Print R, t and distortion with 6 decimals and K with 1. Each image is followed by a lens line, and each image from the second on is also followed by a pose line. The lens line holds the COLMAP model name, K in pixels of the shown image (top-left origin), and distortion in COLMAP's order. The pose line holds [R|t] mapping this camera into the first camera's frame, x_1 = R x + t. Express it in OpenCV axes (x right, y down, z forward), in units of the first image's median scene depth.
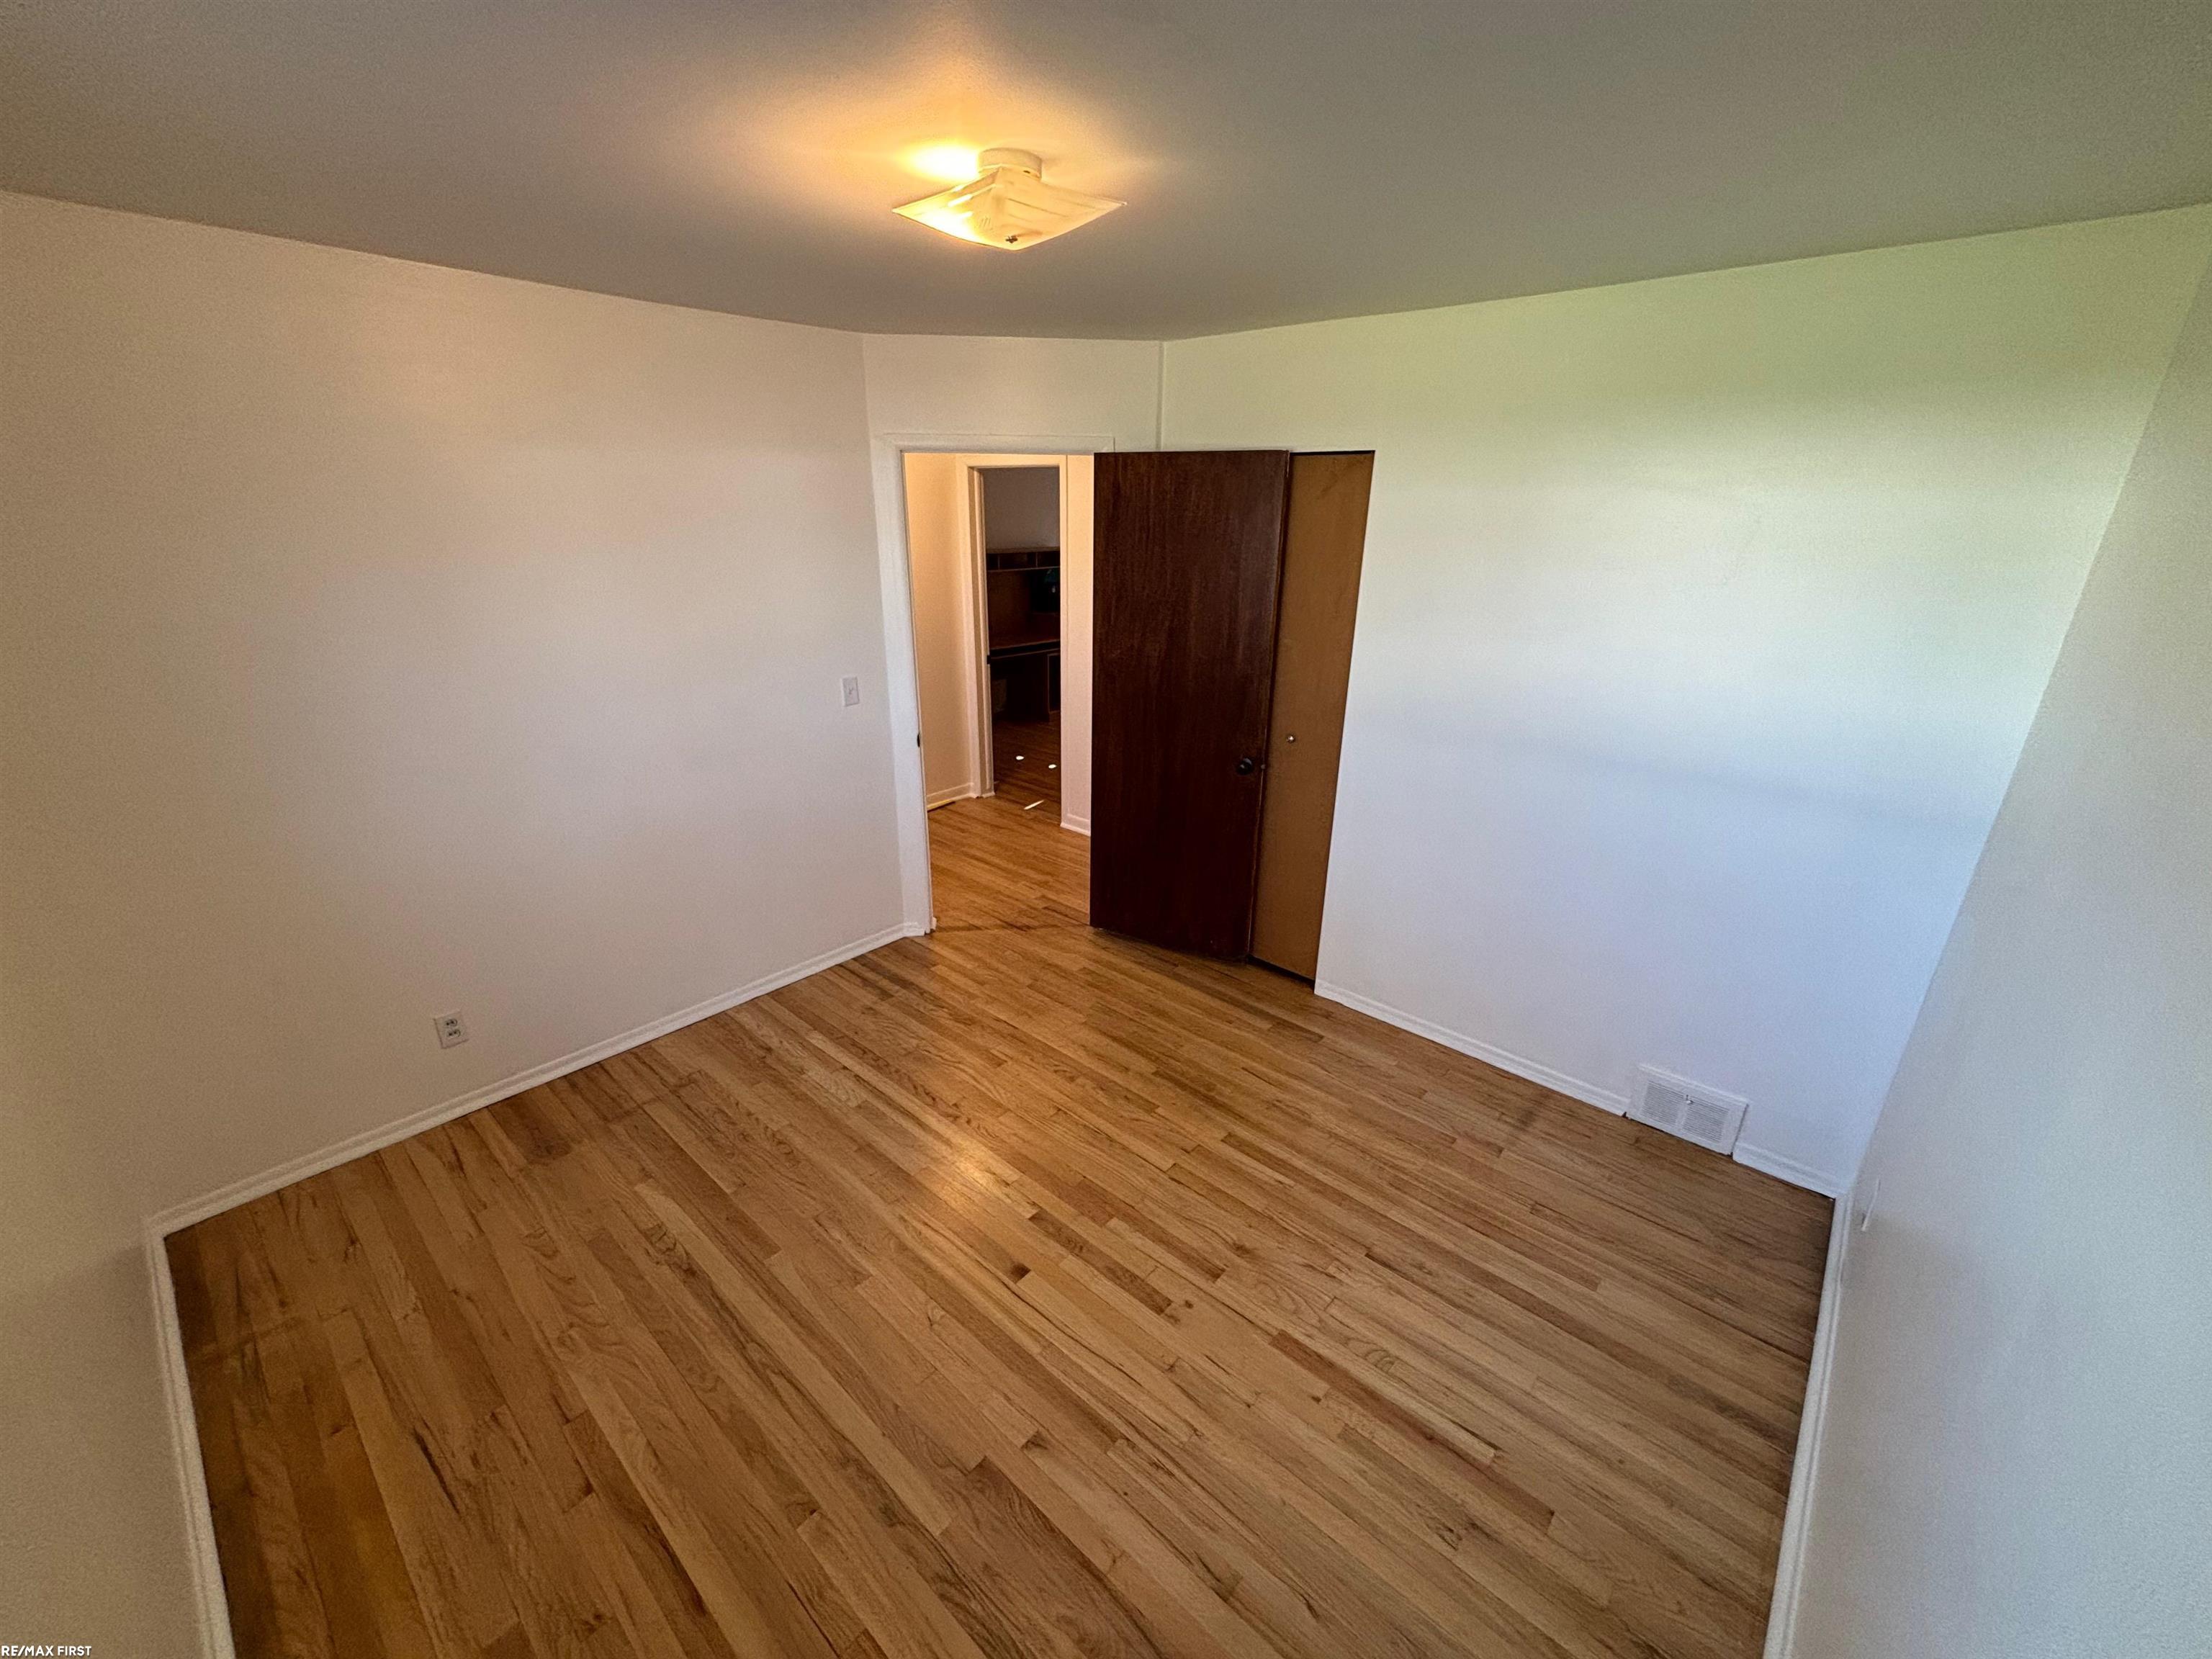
lens RADIAL K [[890.8, 0, 1111.8], [0, 890.8, 832.3], [0, 0, 1]] dist [-0.003965, -0.000186]
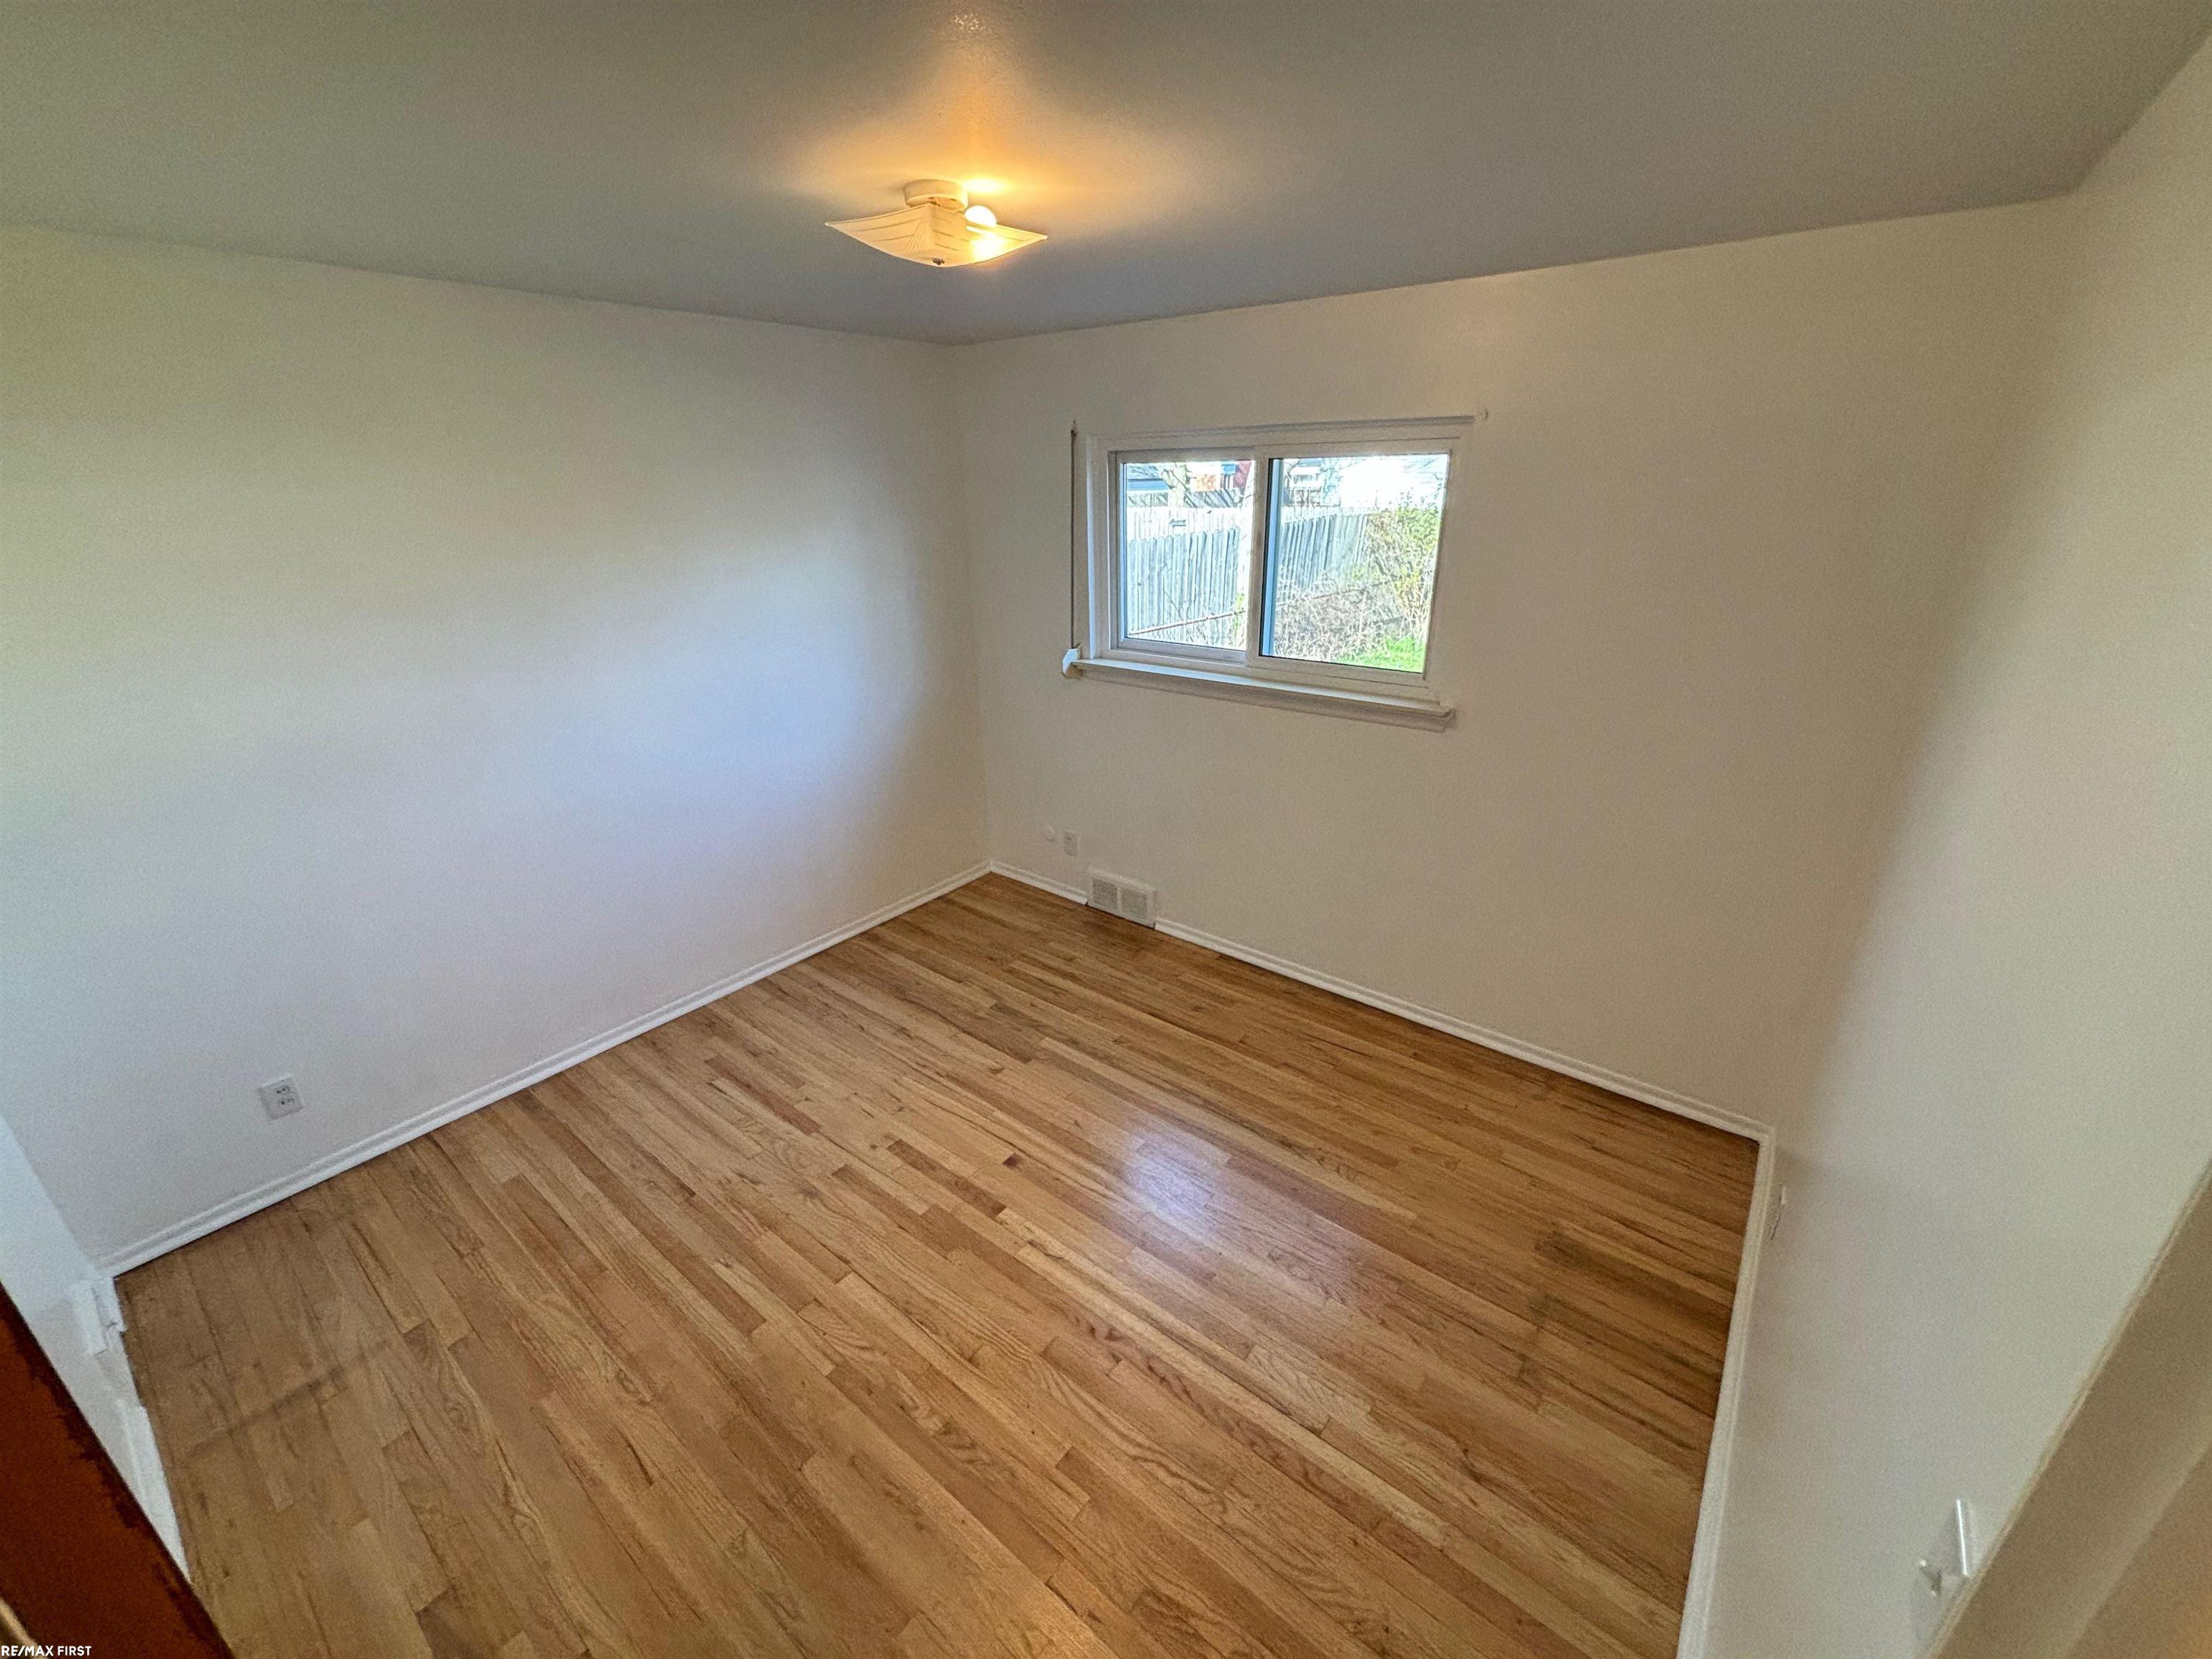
lens RADIAL K [[890.8, 0, 1109.9], [0, 890.8, 830.9], [0, 0, 1]] dist [-0.003965, -0.000186]
pose [[-0.998451, 0.019540, -0.052096, -0.166264], [-0.020540, 0.740730, 0.671488, -0.570111], [0.051710, 0.671518, -0.739181, 1.461095]]
